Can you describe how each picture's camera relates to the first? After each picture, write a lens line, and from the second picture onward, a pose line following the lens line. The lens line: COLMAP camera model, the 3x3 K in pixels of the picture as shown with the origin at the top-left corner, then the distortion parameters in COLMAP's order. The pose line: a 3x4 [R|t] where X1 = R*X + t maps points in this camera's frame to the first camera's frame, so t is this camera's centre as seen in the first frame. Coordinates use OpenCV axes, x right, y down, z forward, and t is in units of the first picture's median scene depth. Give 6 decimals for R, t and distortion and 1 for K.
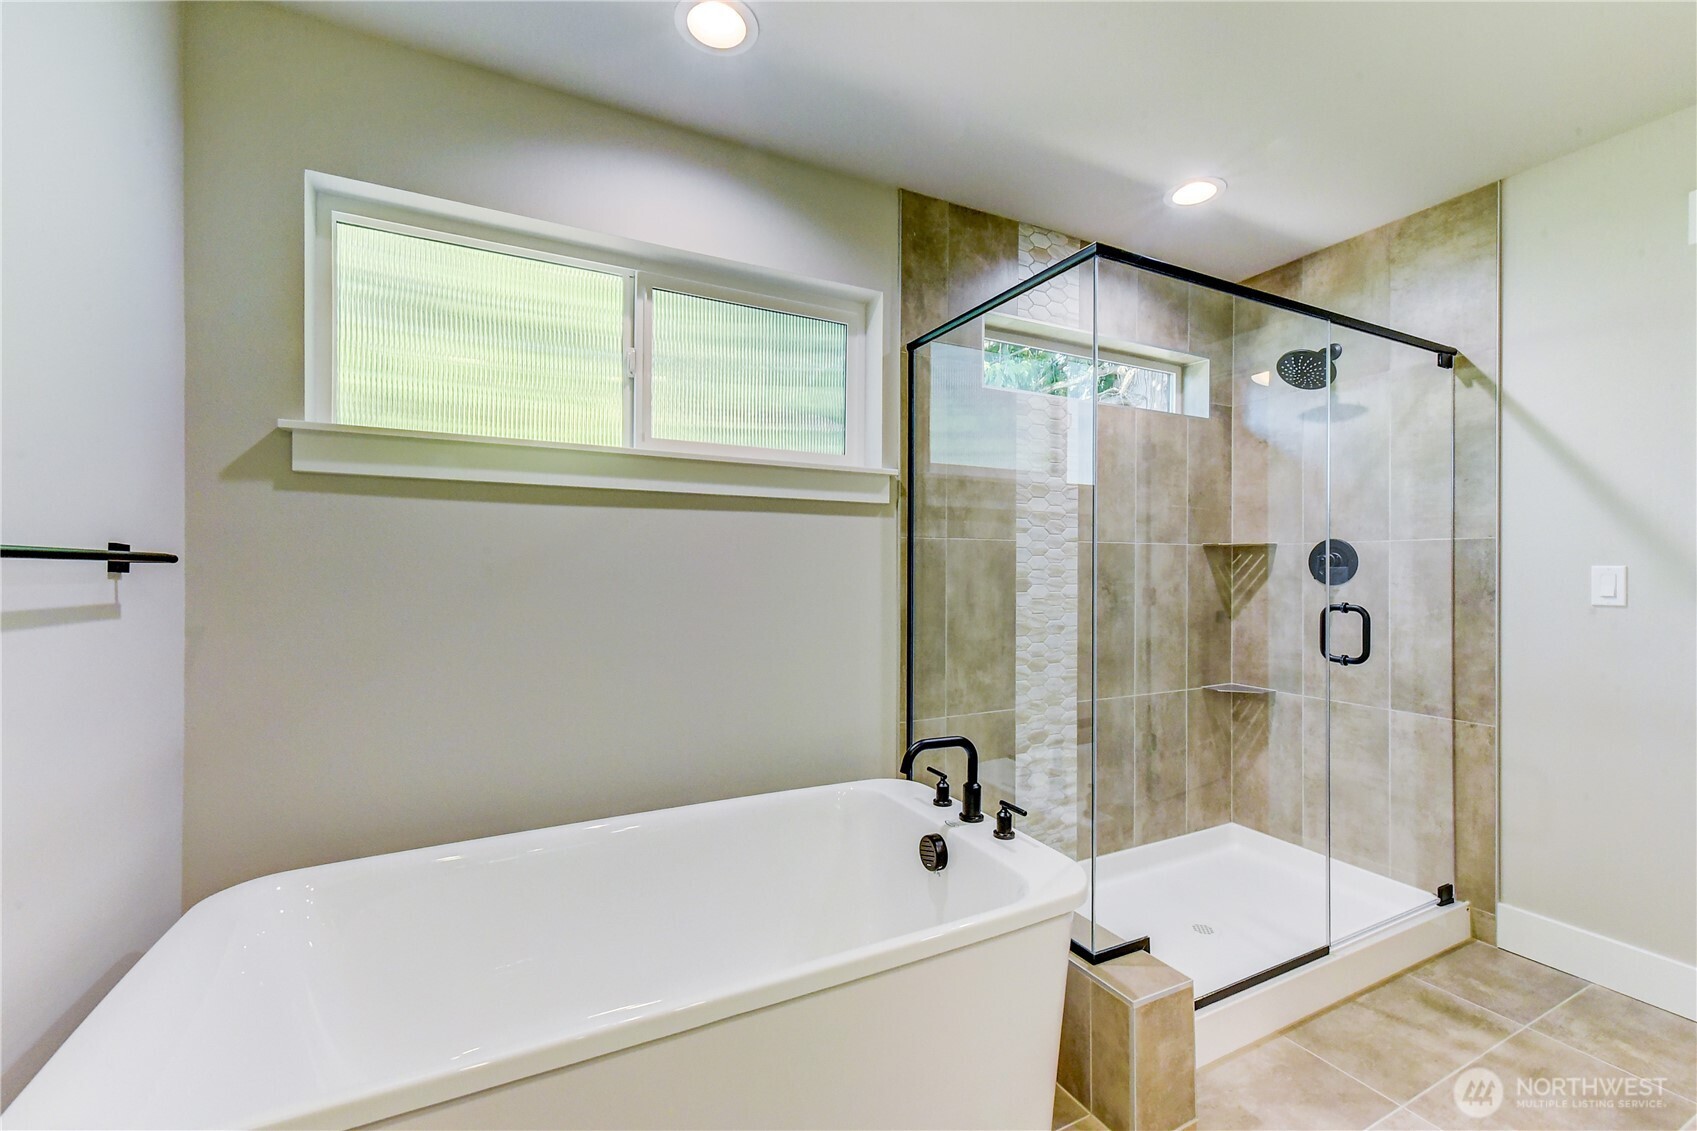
lens RADIAL K [[704.2, 0, 849.4], [0, 704.2, 572.3], [0, 0, 1]] dist [0.003030, 0.000666]
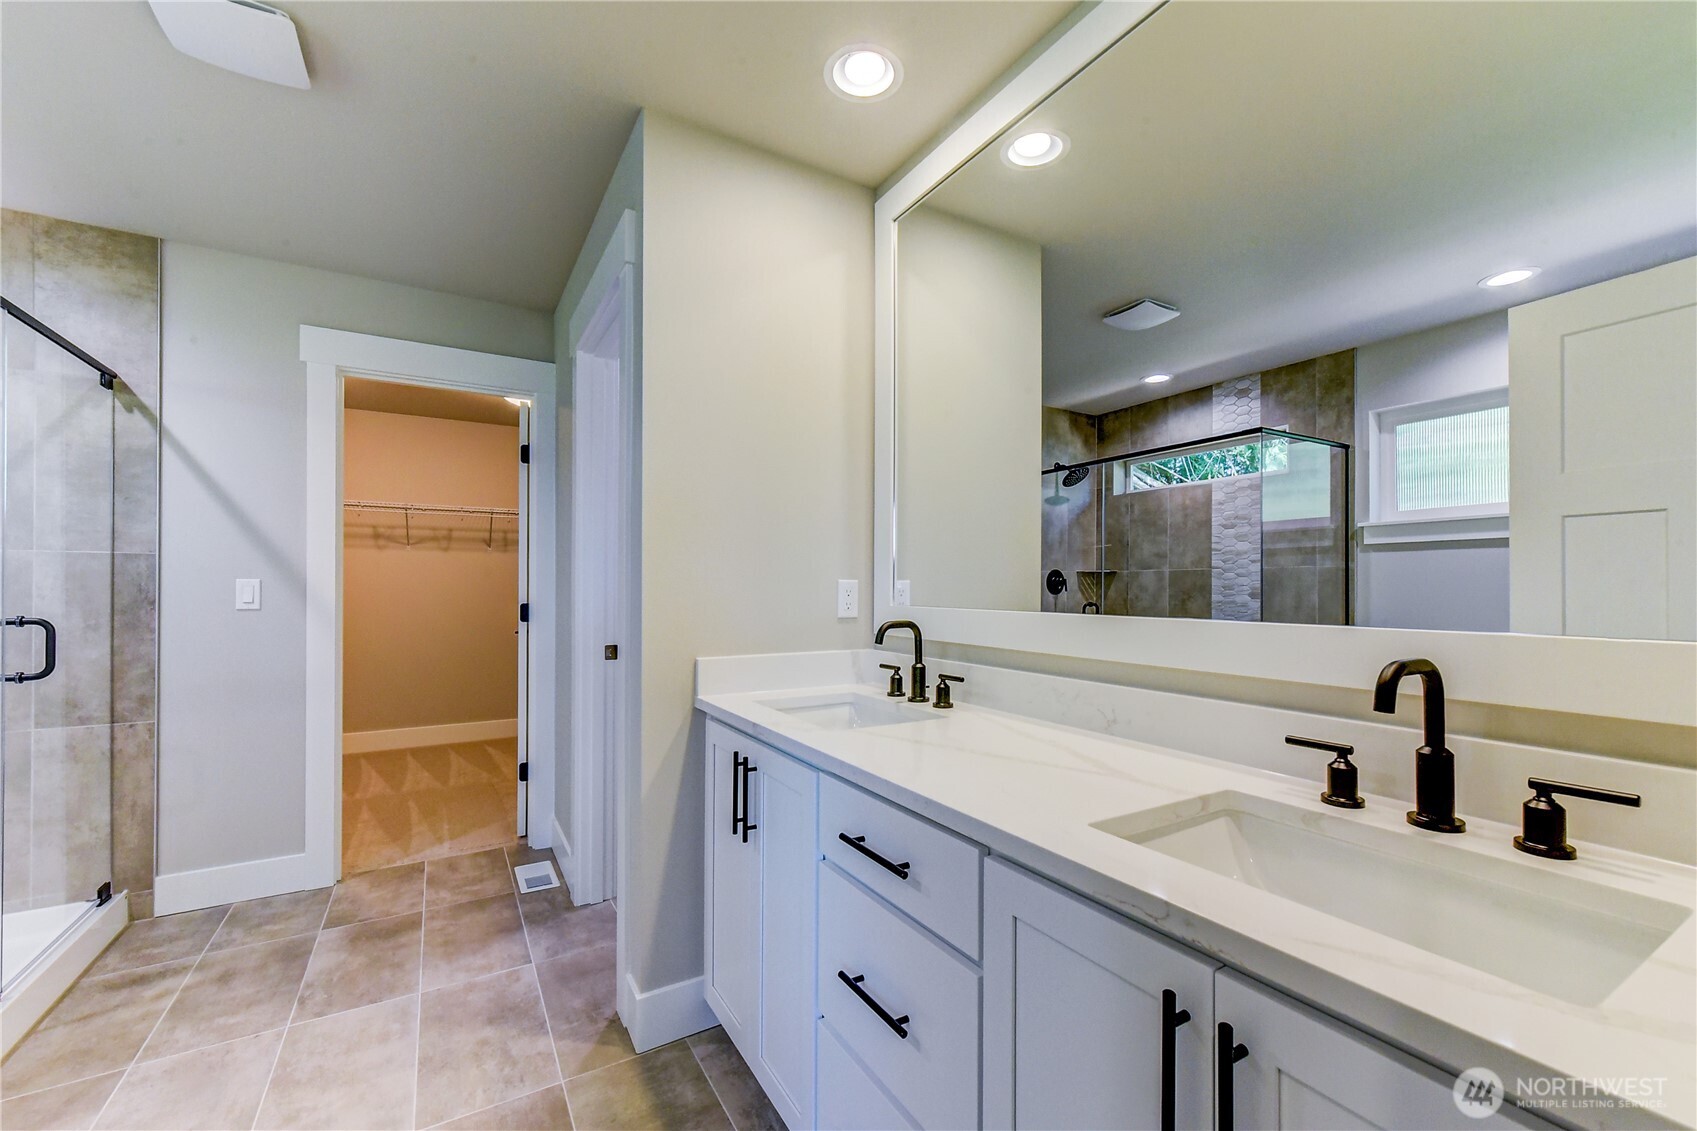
lens RADIAL K [[704.2, 0, 850.7], [0, 704.2, 578.2], [0, 0, 1]] dist [0.003030, 0.000666]
pose [[-0.054240, 0.010203, 0.998476, -0.265002], [0.001301, 0.999948, -0.010147, 0.003494], [-0.998527, 0.000749, -0.054250, -0.043241]]
